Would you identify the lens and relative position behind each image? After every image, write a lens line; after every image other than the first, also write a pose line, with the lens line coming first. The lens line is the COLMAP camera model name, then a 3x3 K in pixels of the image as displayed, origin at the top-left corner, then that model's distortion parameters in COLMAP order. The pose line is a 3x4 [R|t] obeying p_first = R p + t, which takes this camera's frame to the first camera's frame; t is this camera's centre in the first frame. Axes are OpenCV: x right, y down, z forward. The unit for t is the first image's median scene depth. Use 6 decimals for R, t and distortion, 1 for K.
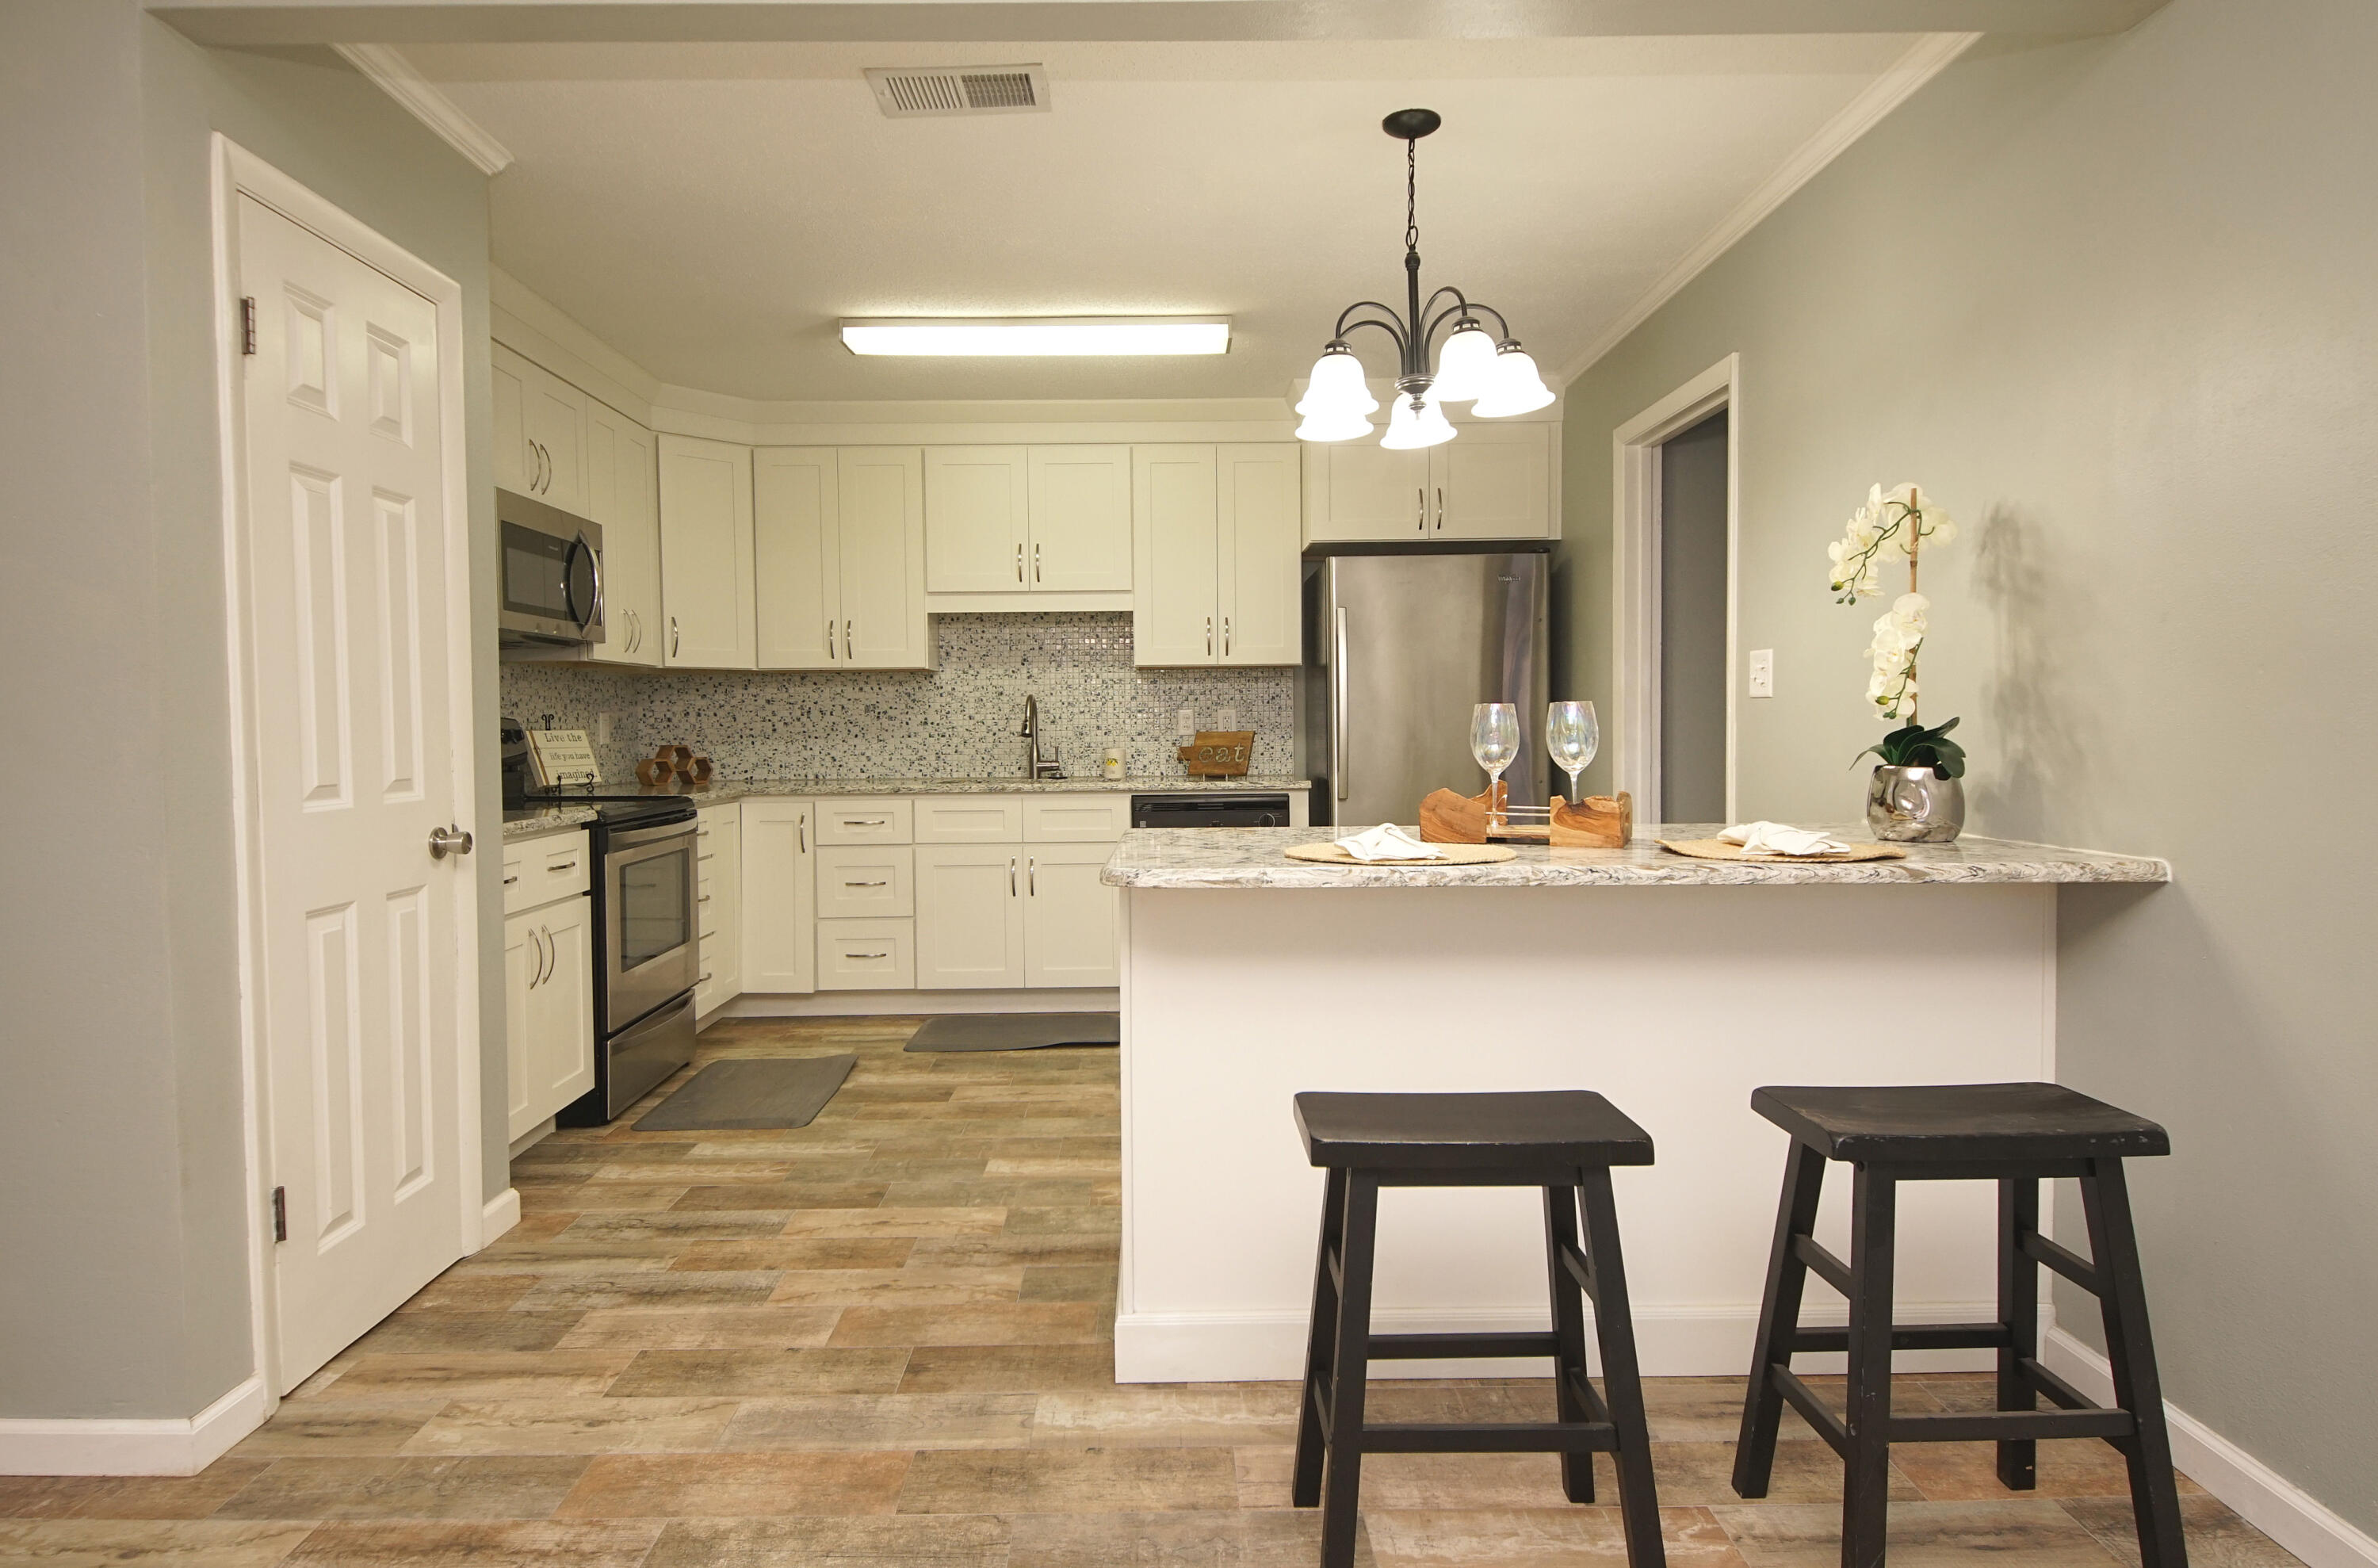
lens RADIAL K [[1313.2, 0, 1131.7], [0, 1313.2, 782.0], [0, 0, 1]] dist [0.017026, -0.014504]
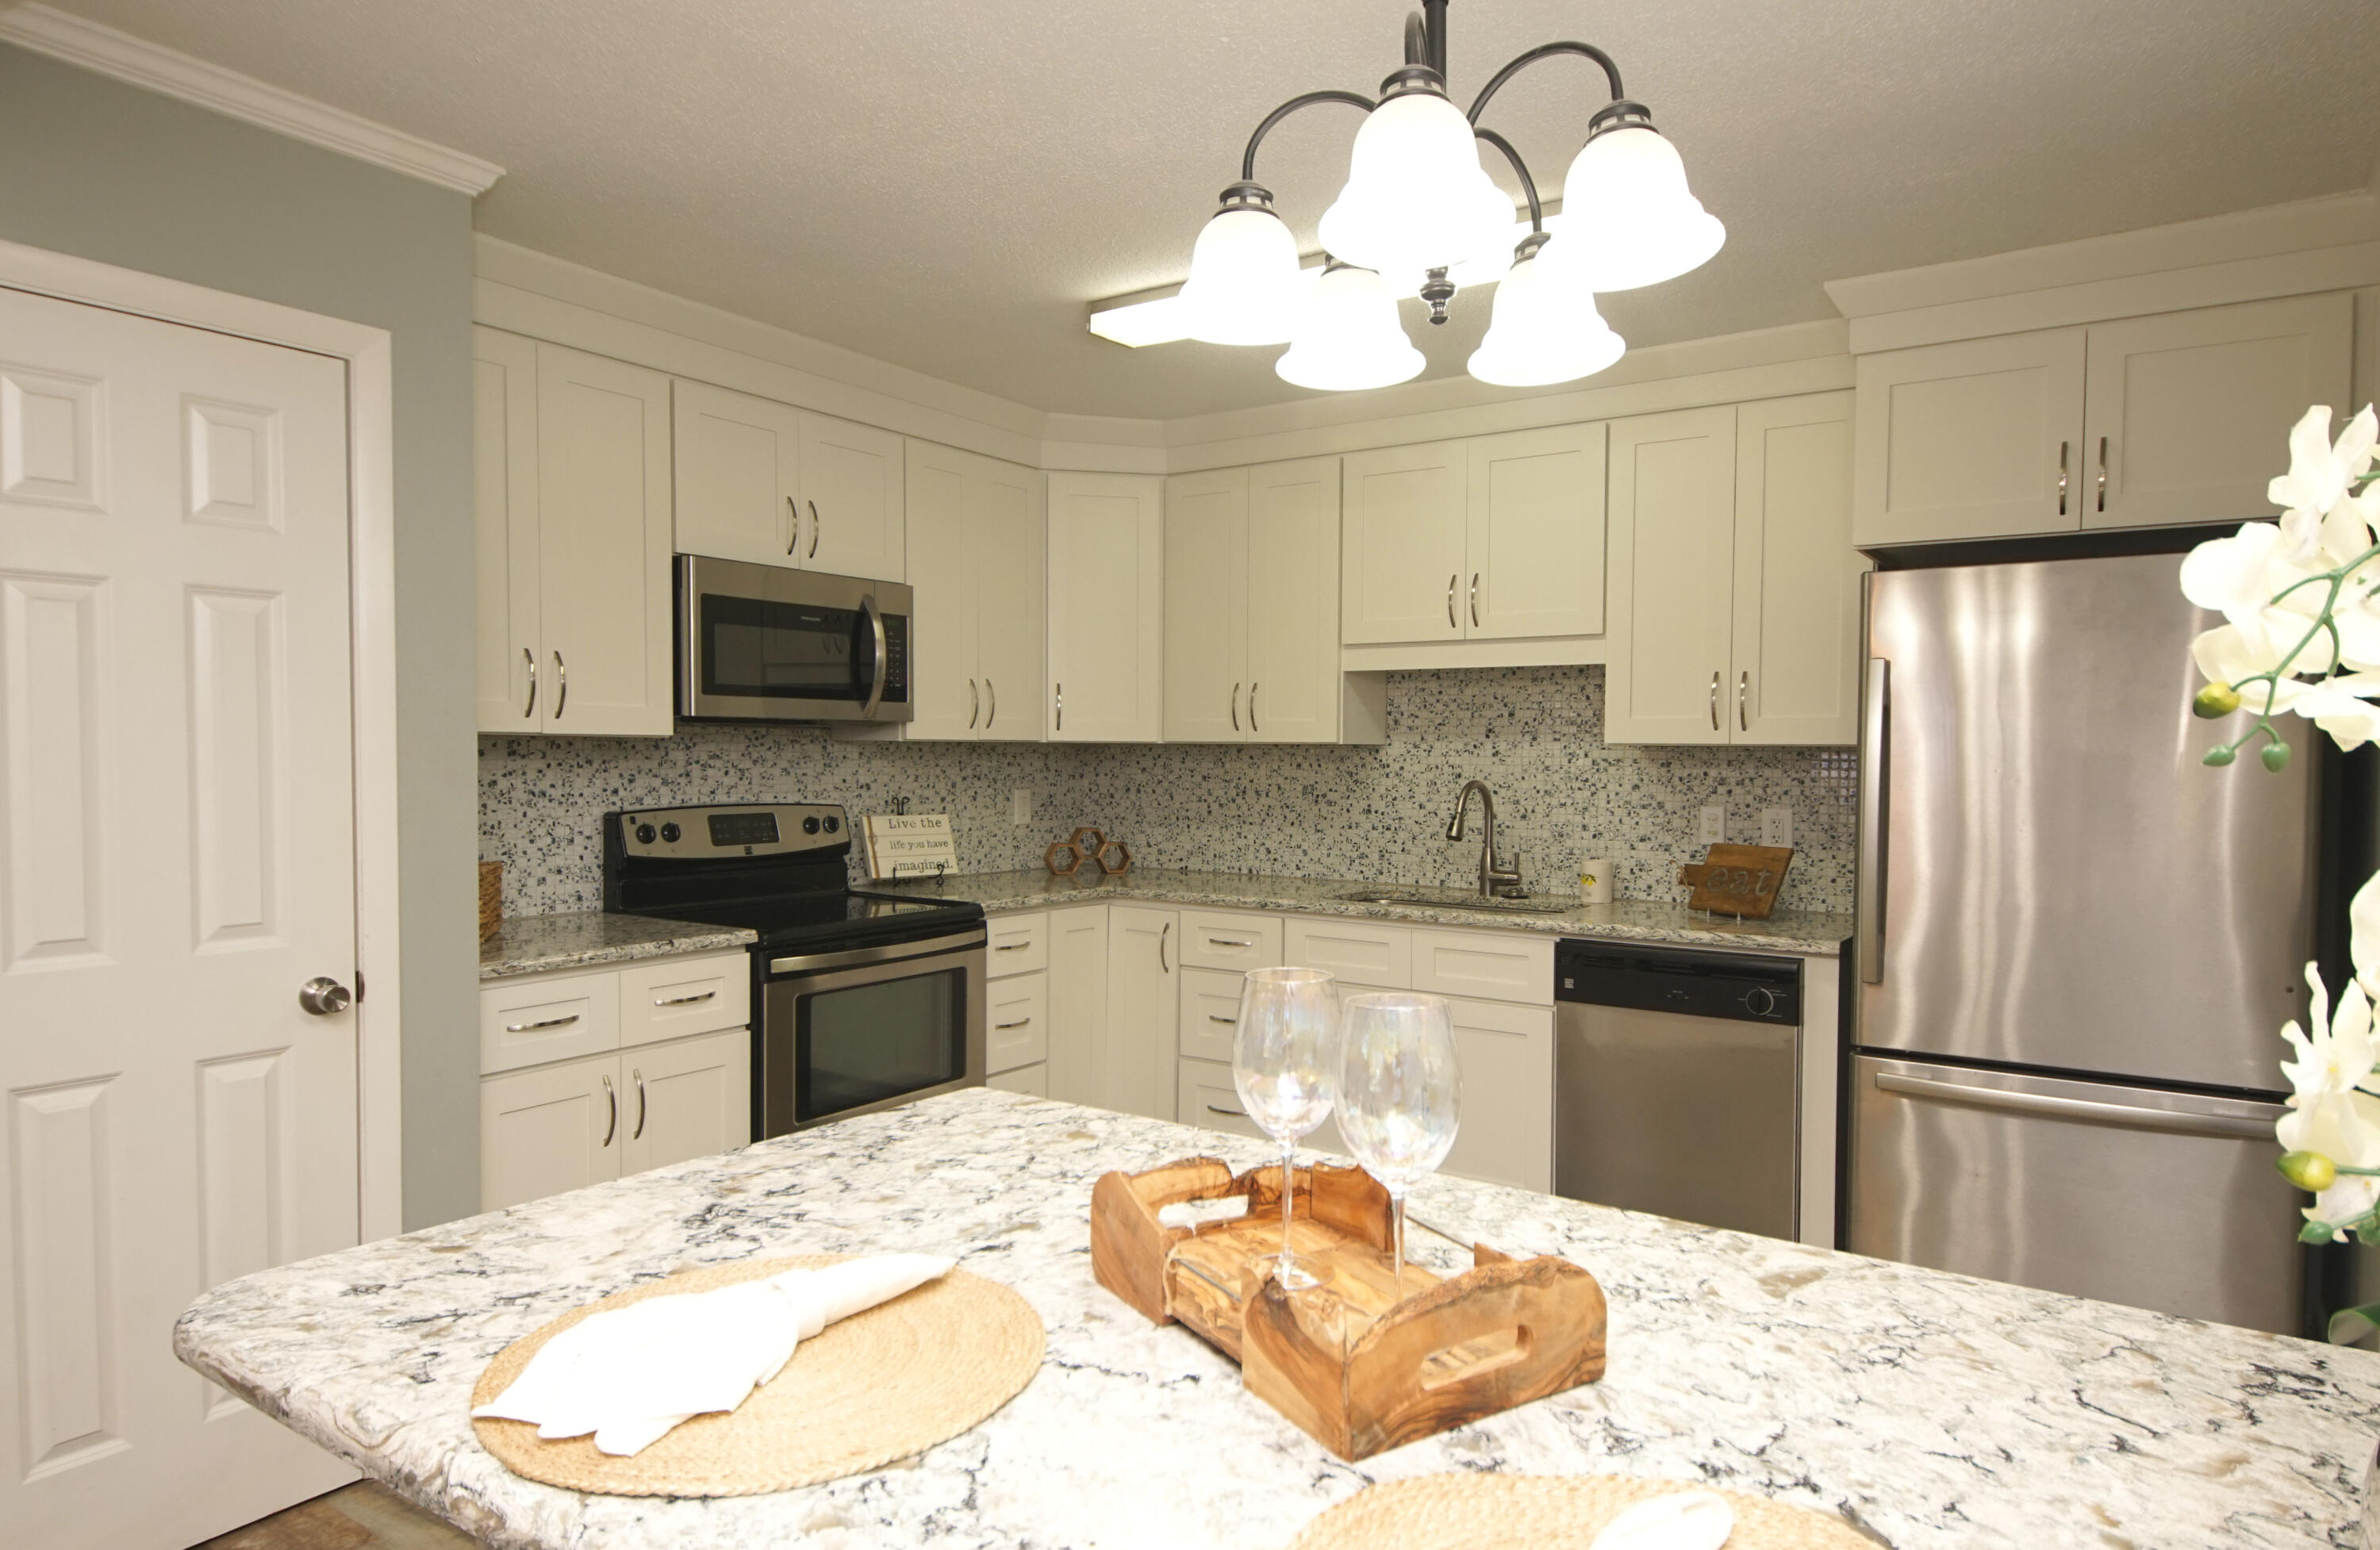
lens RADIAL K [[1386.8, 0, 1227.3], [0, 1386.8, 809.4], [0, 0, 1]] dist [0.004712, -0.006410]
pose [[0.841721, 0.037479, -0.538610, 0.379480], [-0.039083, 0.999200, 0.008451, -0.088603], [0.538496, 0.013937, 0.842513, 0.479532]]
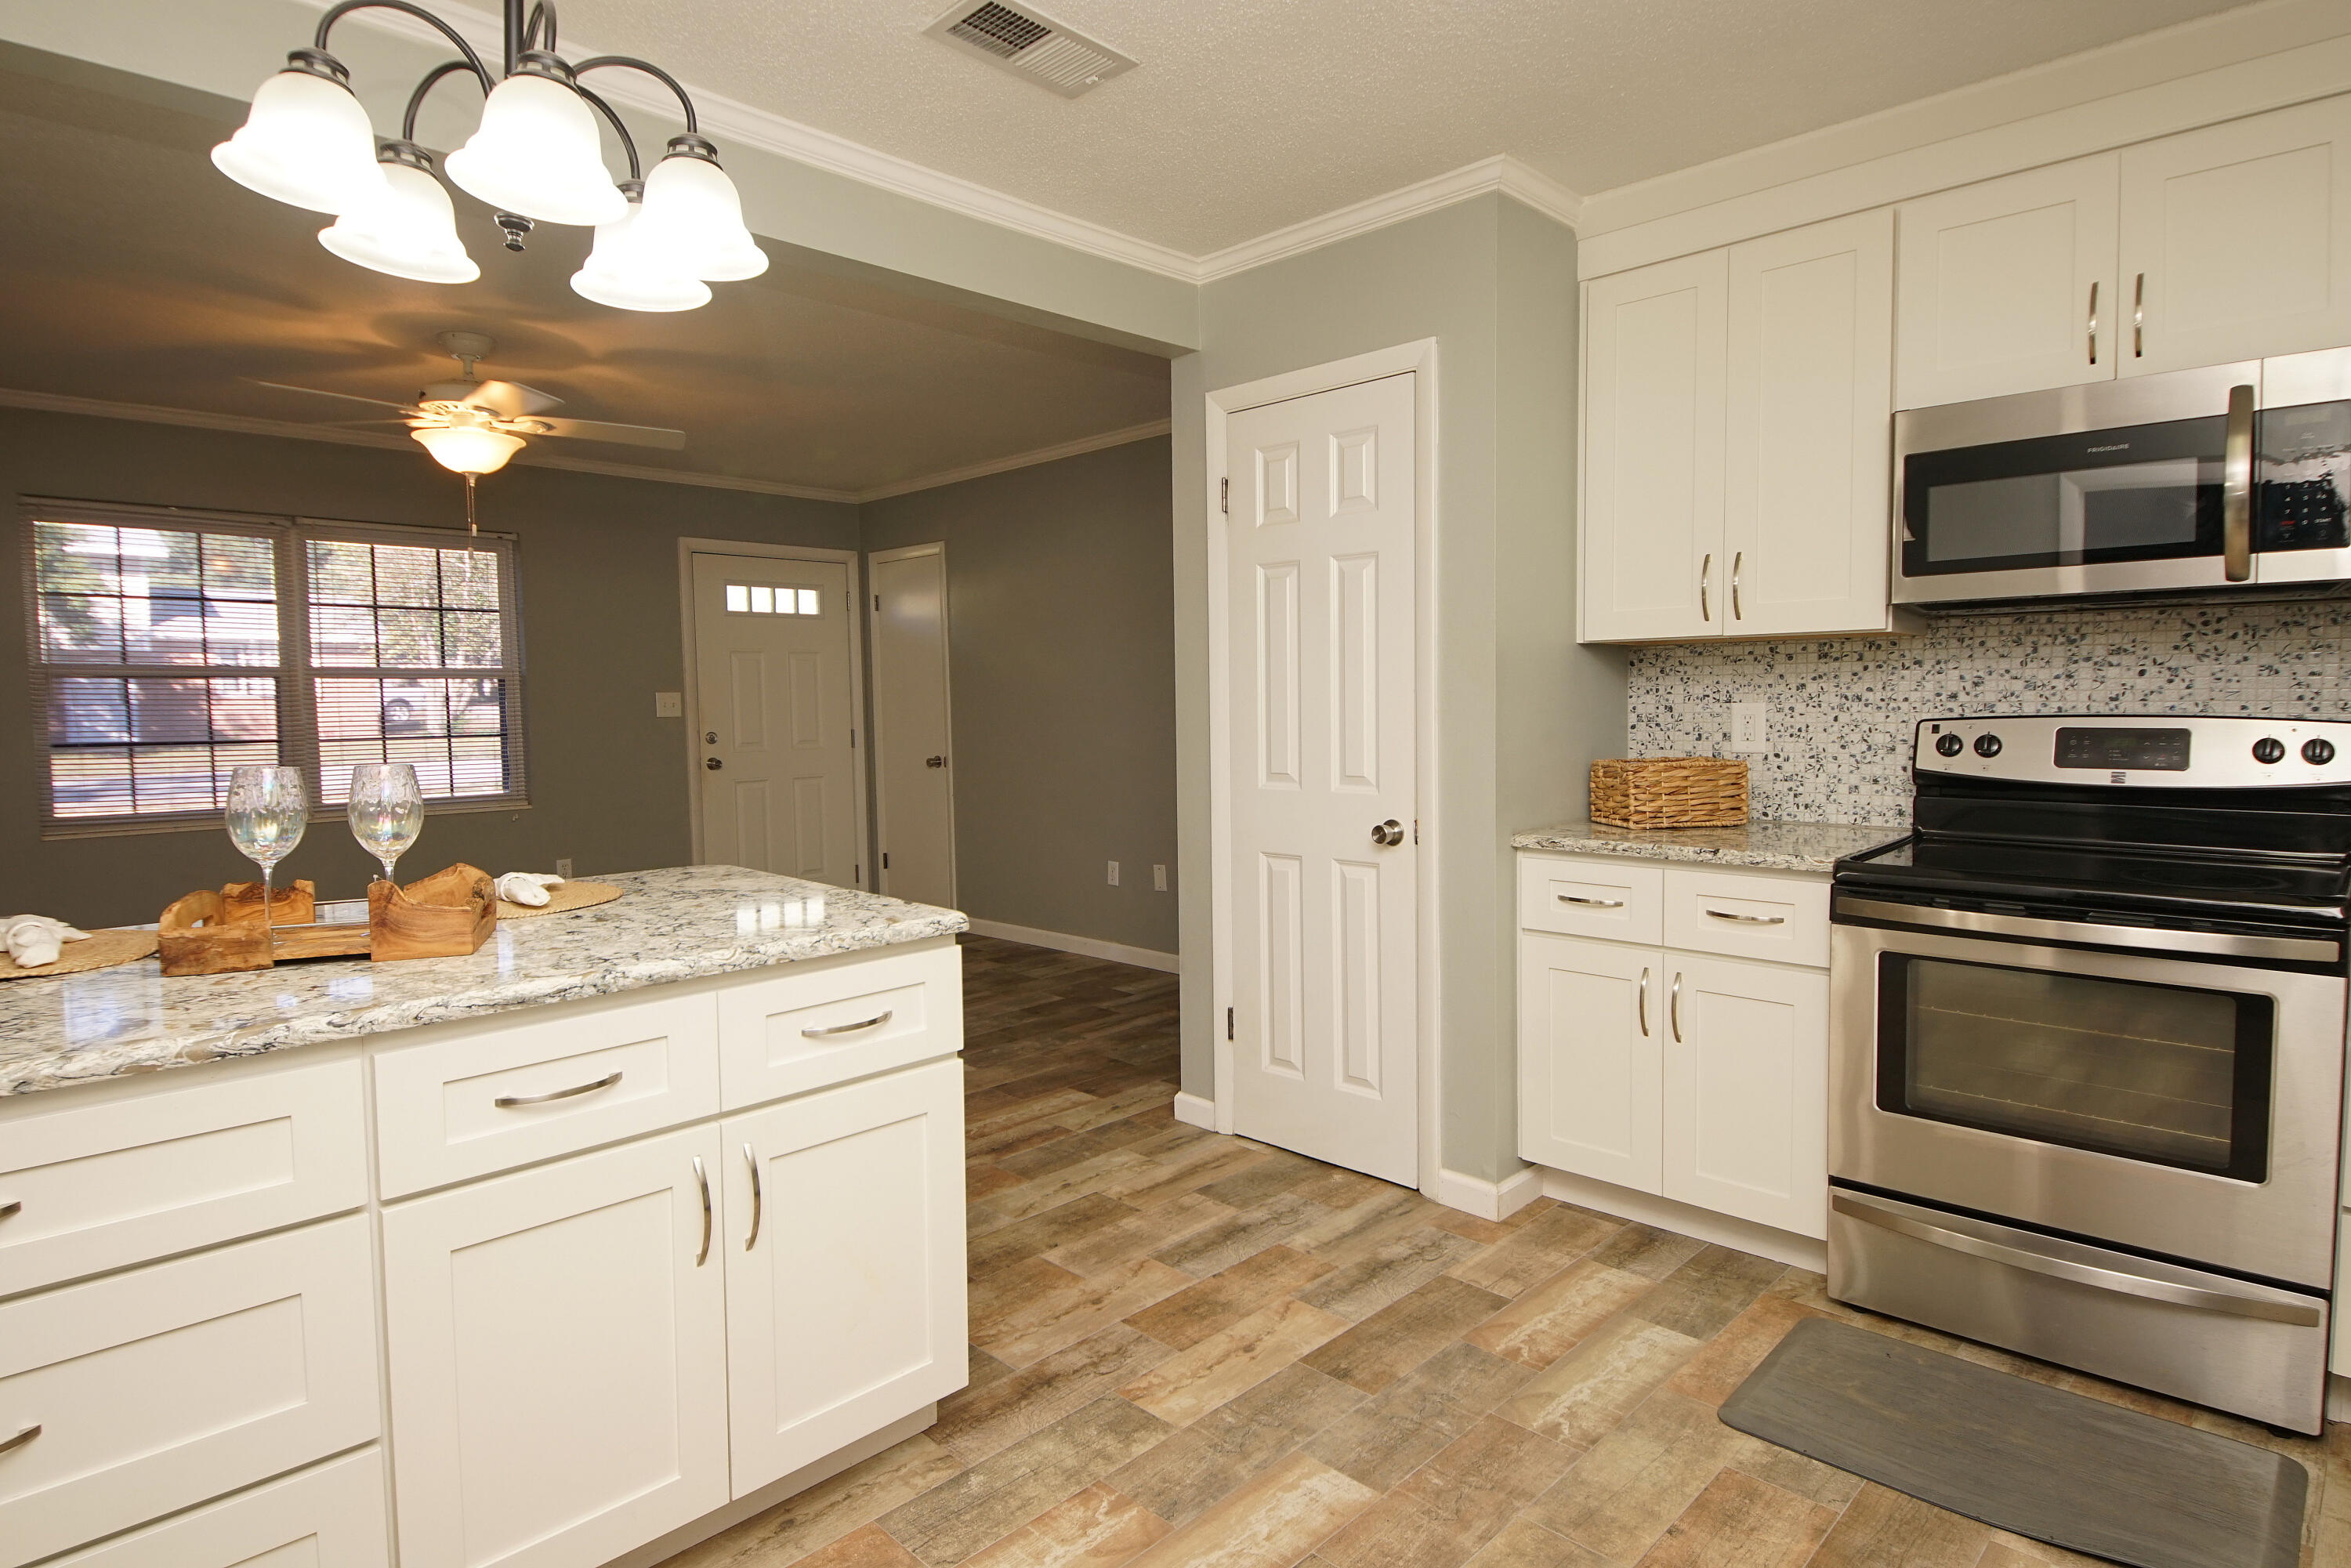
lens RADIAL K [[1261.4, 0, 1177.6], [0, 1261.4, 770.1], [0, 0, 1]] dist [0.028216, -0.028030]
pose [[-0.682585, 0.060307, -0.728314, 0.382540], [-0.013682, 0.995360, 0.095242, -0.100553], [0.730678, 0.074976, -0.678592, 1.403588]]
